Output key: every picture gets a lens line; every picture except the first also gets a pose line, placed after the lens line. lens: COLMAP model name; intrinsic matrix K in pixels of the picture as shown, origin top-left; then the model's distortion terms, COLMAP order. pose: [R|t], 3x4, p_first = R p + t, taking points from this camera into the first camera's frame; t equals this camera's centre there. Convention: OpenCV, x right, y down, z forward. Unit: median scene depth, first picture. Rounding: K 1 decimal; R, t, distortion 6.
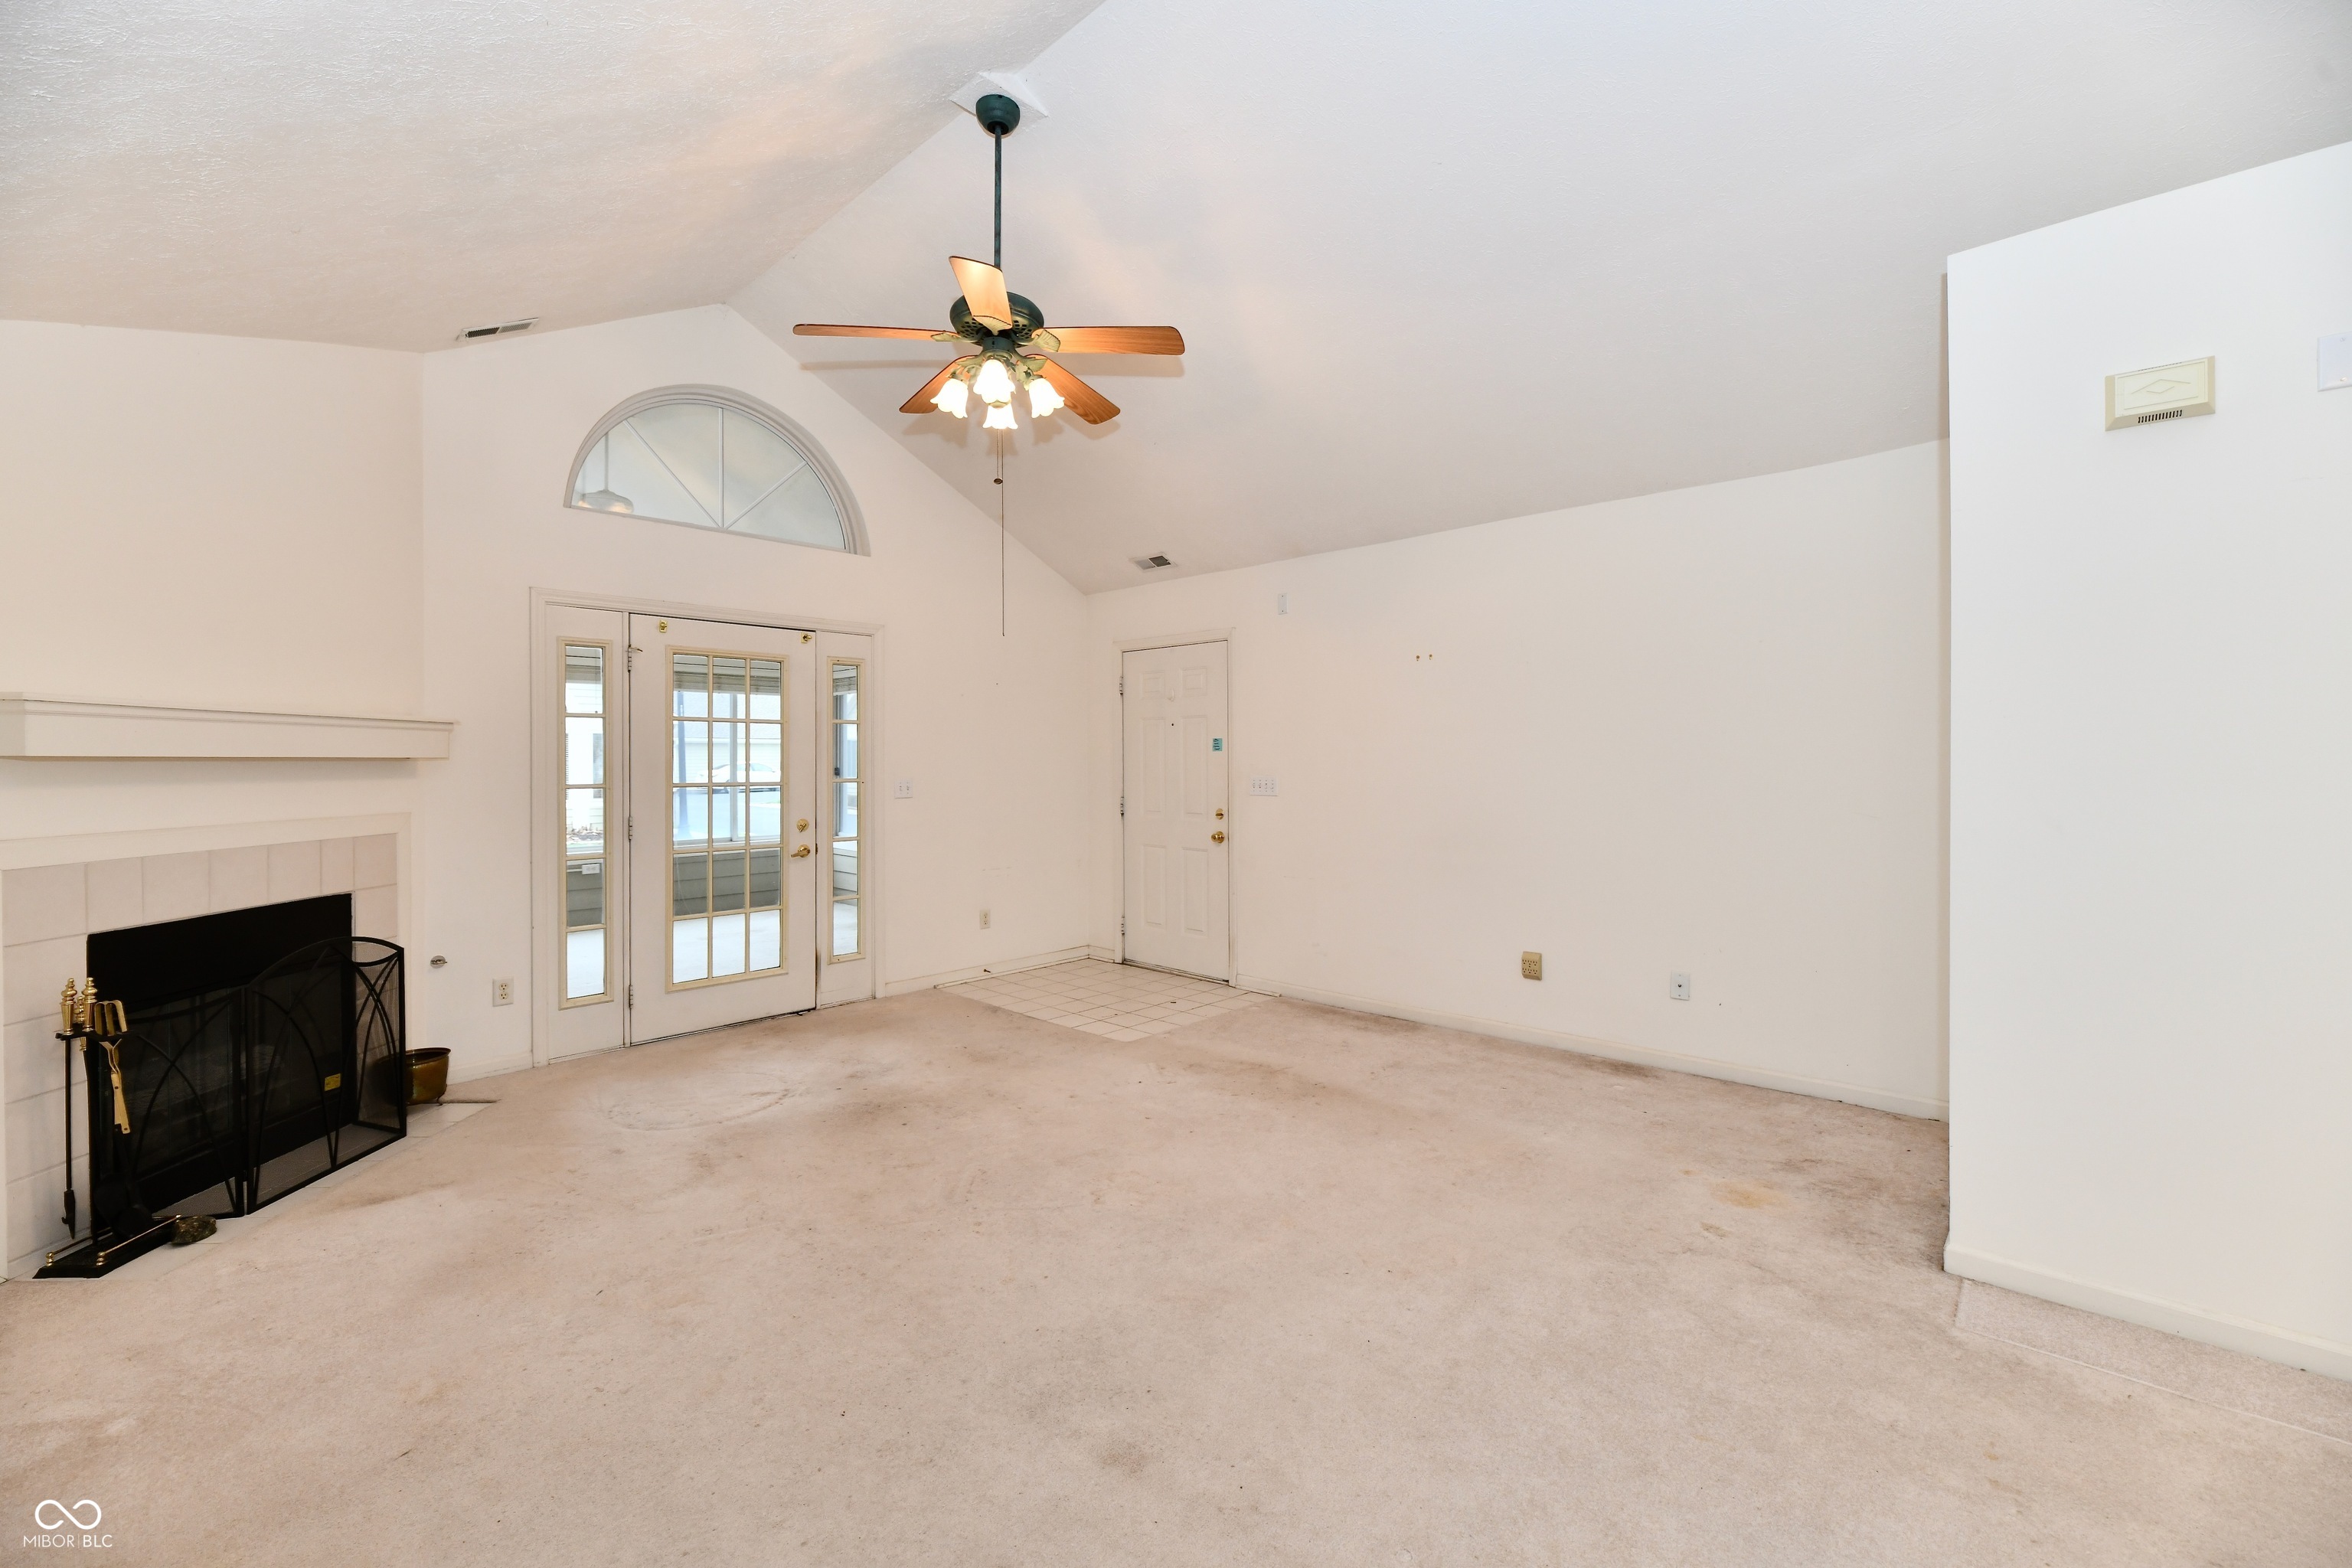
lens RADIAL K [[967.0, 0, 1177.3], [0, 967.0, 767.6], [0, 0, 1]] dist [-0.003624, -0.002304]
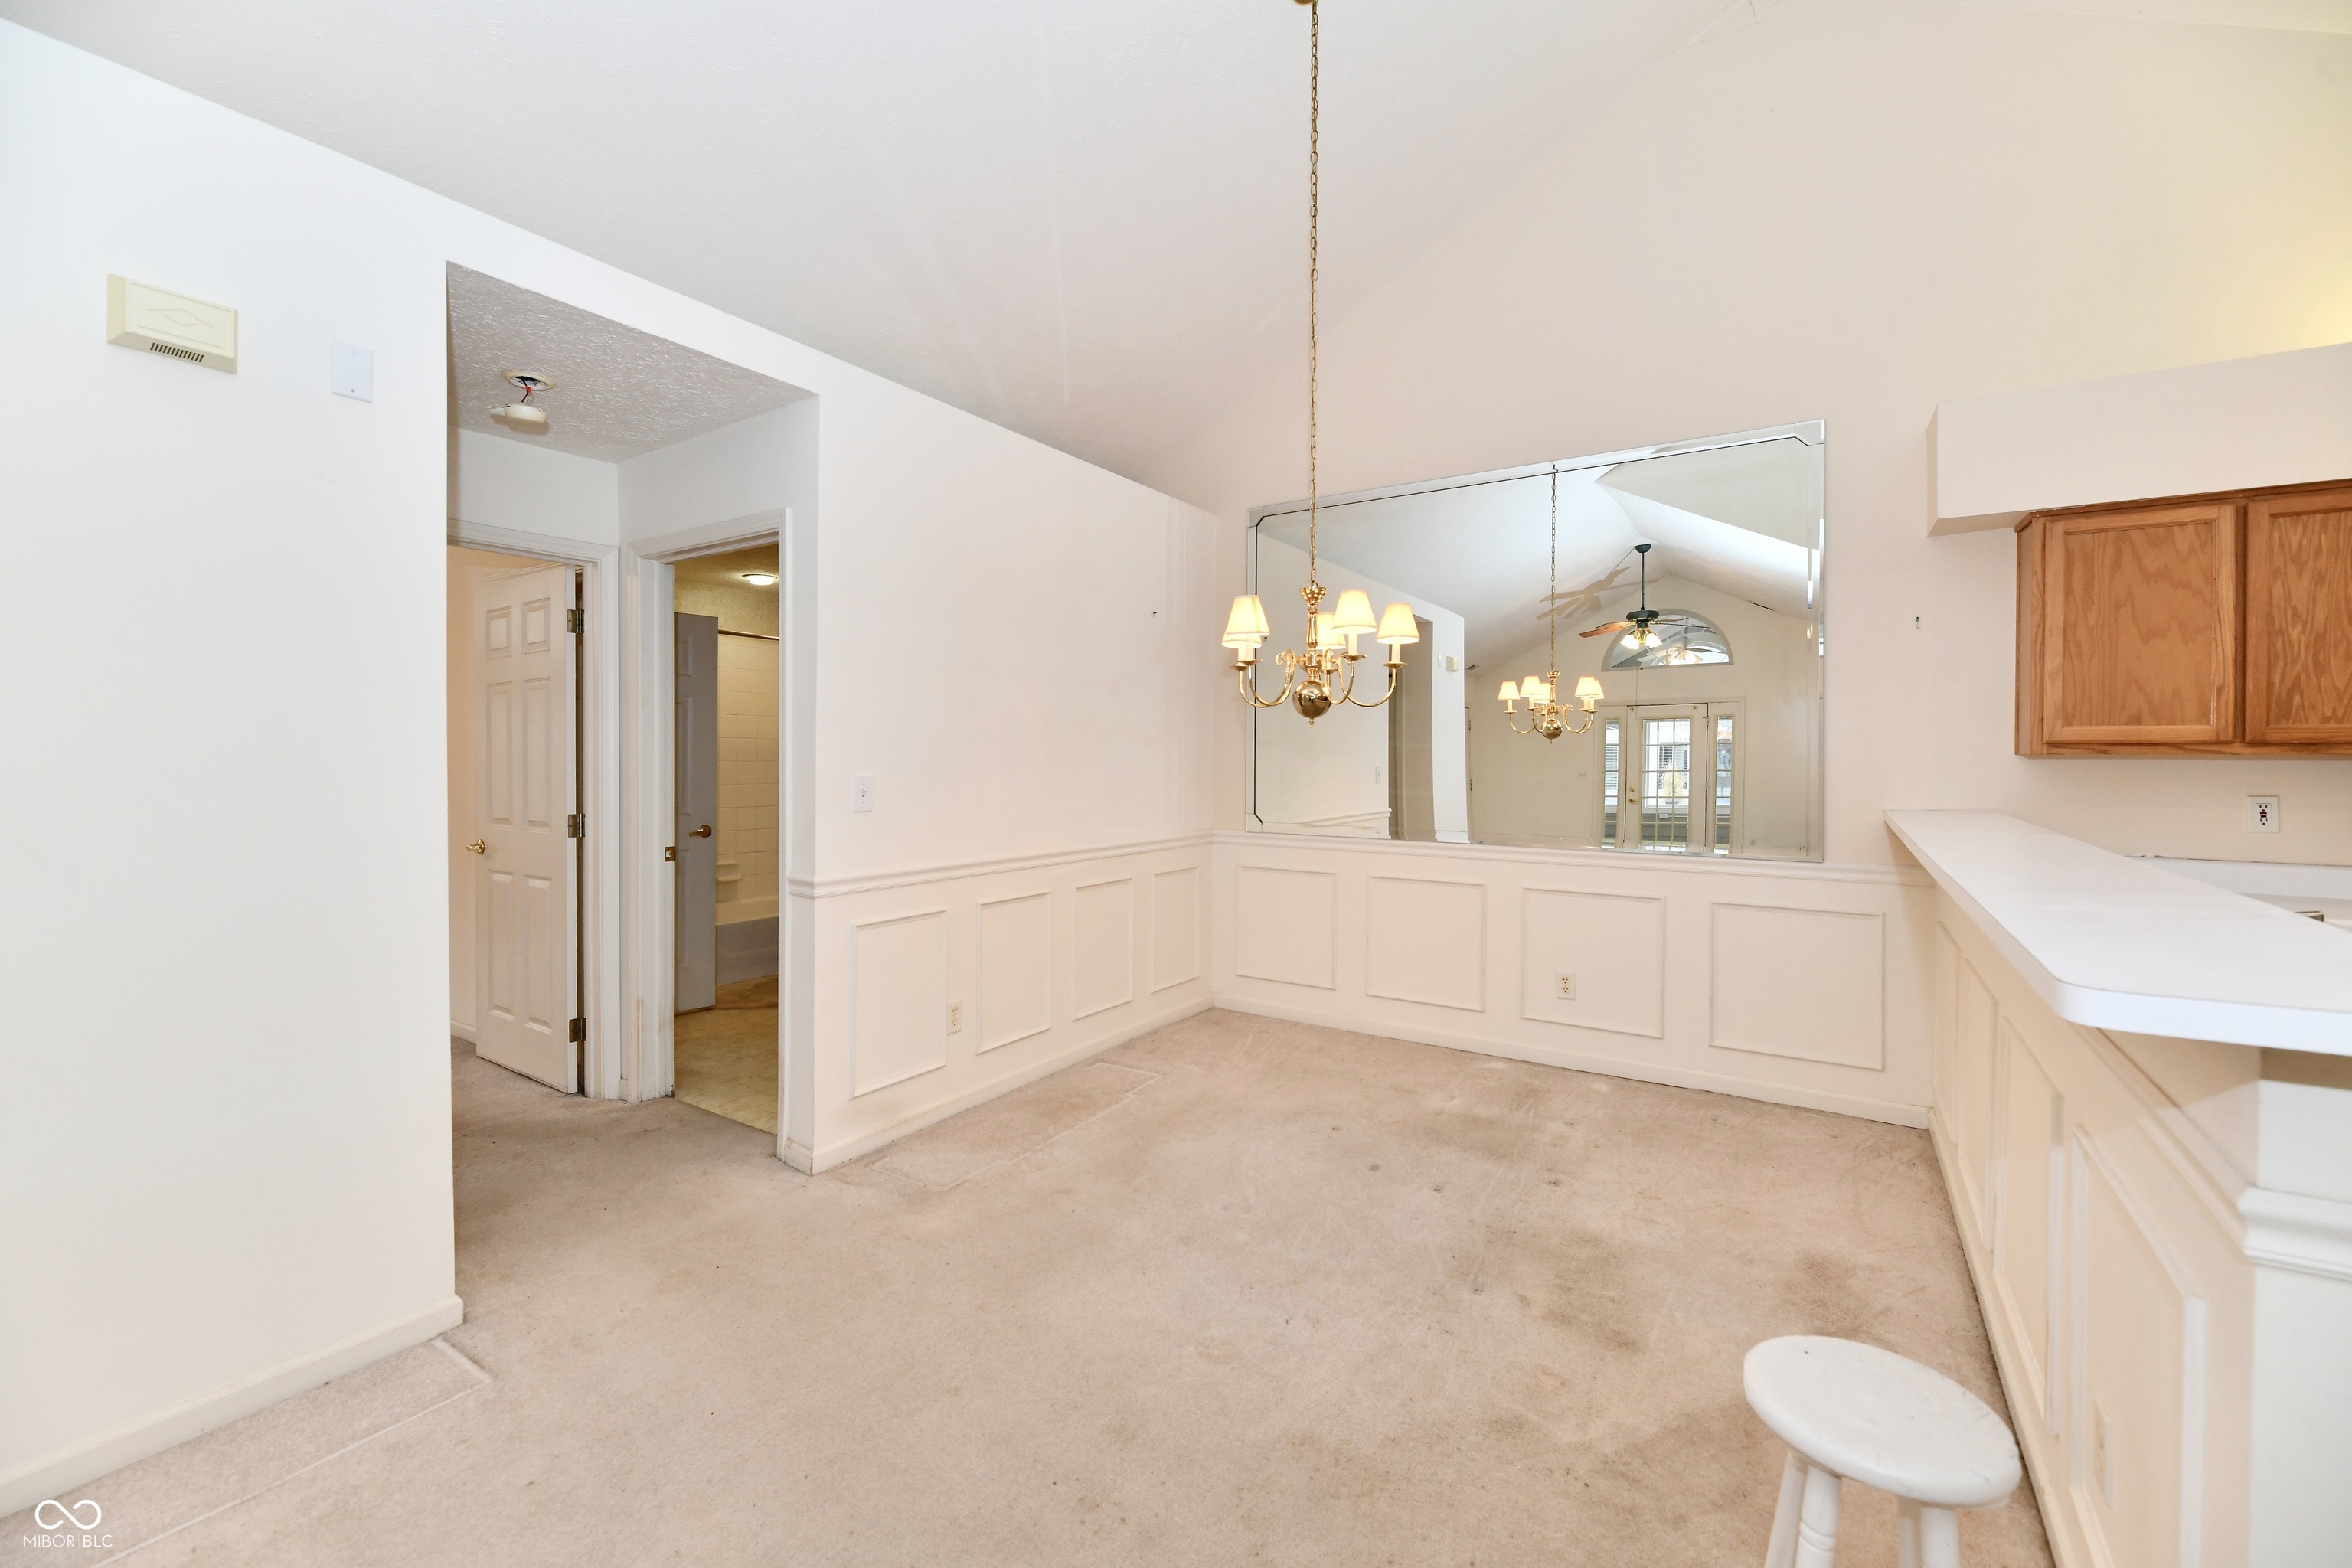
lens RADIAL K [[967.0, 0, 1176.0], [0, 967.0, 766.6], [0, 0, 1]] dist [-0.003624, -0.002304]
pose [[-0.165083, -0.004274, 0.986270, 0.060284], [0.006864, 0.999961, 0.005482, -0.004944], [-0.986256, 0.007675, -0.165047, 0.294831]]
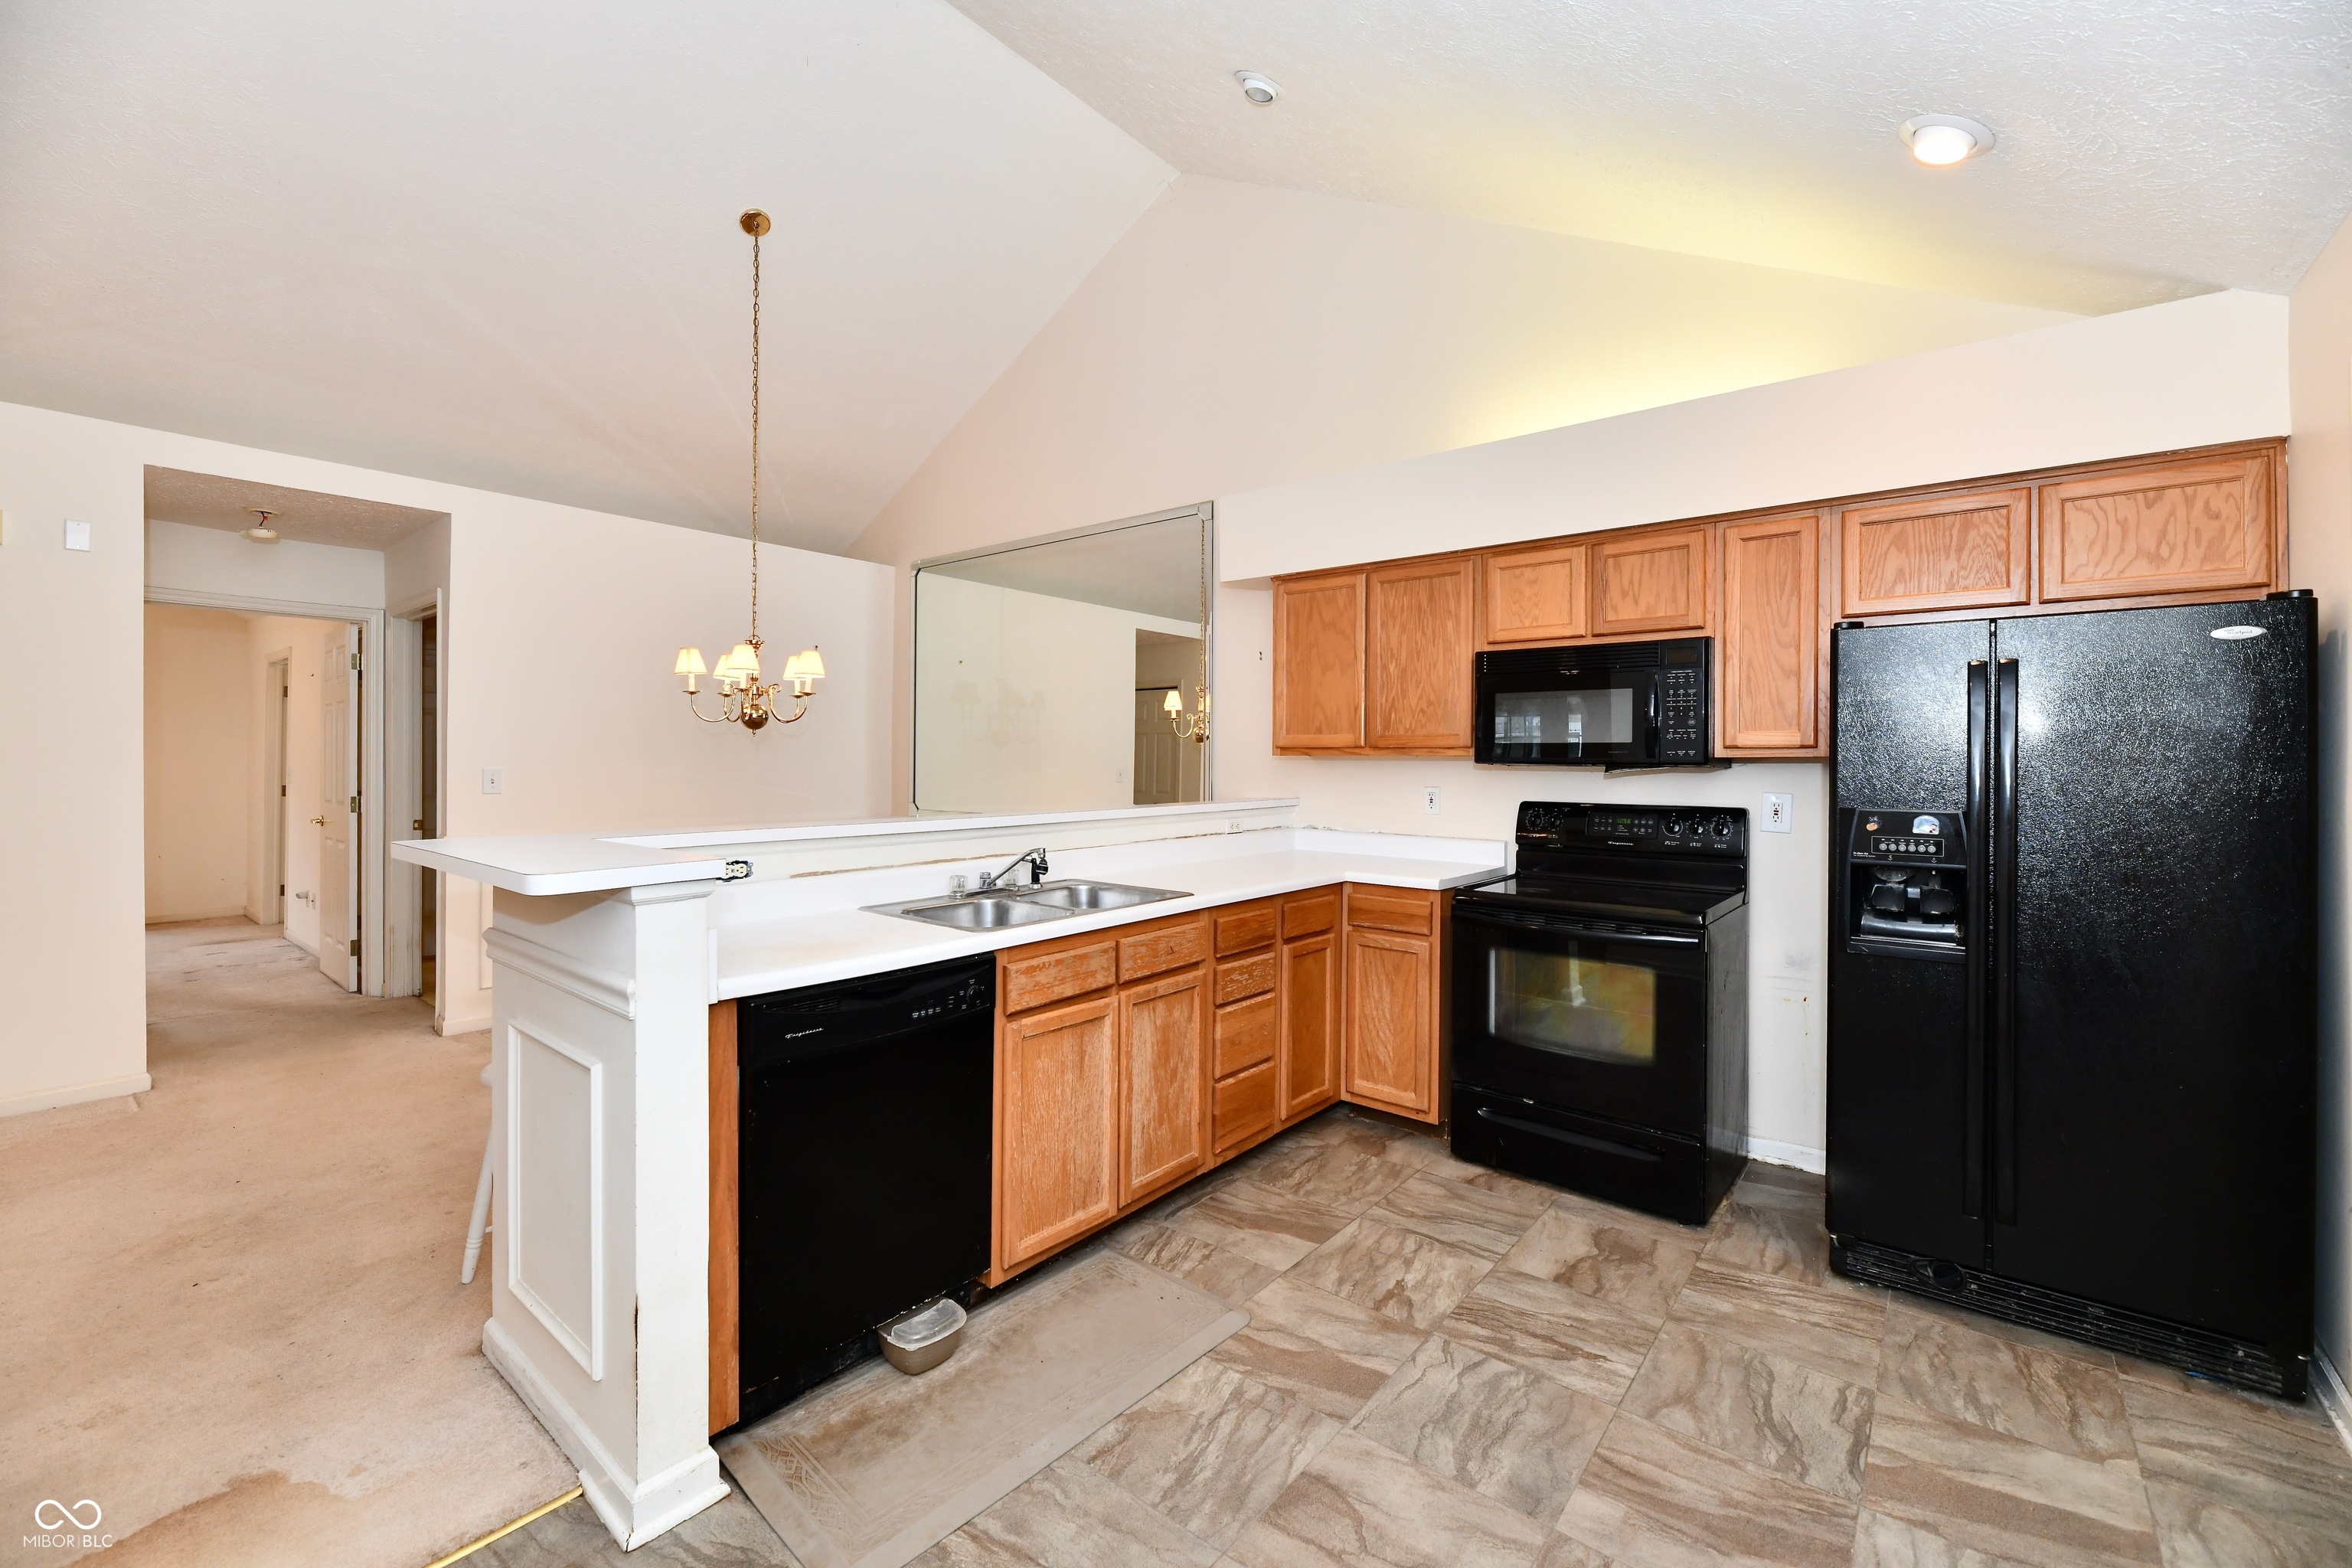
lens RADIAL K [[967.0, 0, 1180.2], [0, 967.0, 768.2], [0, 0, 1]] dist [-0.003624, -0.002304]
pose [[-0.066528, -0.001020, 0.997784, -0.717860], [0.004101, 0.999991, 0.001295, 0.015945], [-0.997776, 0.004178, -0.066524, -0.962298]]
